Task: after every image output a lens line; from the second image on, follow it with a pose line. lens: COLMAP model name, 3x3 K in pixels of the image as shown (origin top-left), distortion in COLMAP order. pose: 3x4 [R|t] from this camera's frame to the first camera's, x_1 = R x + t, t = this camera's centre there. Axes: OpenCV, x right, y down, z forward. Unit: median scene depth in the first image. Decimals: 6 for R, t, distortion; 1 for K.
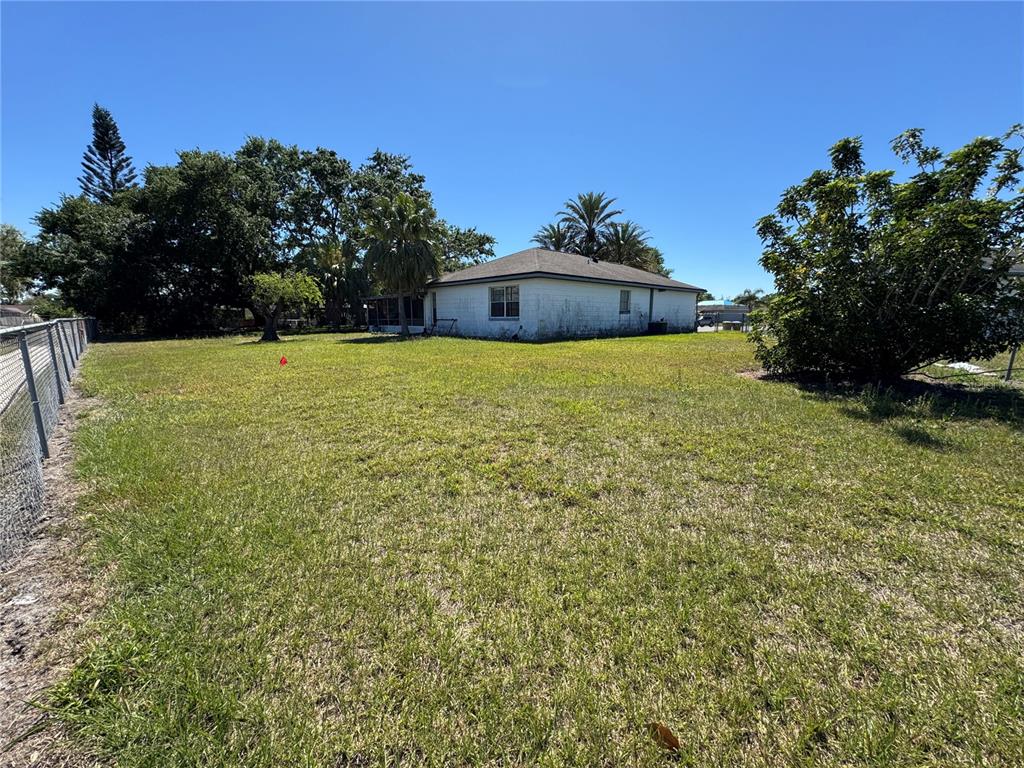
lens RADIAL K [[407.9, 0, 513.8], [0, 407.9, 384.3], [0, 0, 1]] dist [-0.002400, 0.000884]
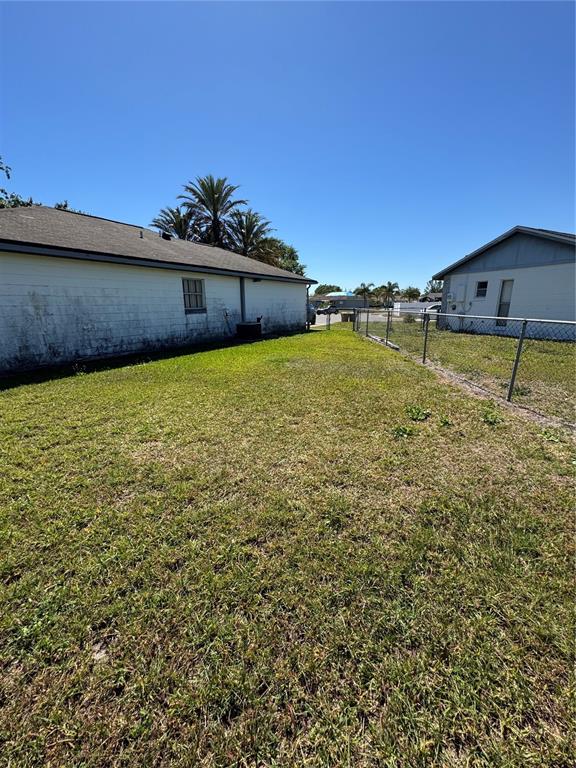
lens RADIAL K [[305.9, 0, 286.6], [0, 305.9, 385.3], [0, 0, 1]] dist [-0.002400, 0.000884]
pose [[0.962602, -0.076176, 0.259991, 0.135358], [0.051136, 0.993494, 0.101763, -0.047840], [-0.266051, -0.084663, 0.960234, 0.222985]]
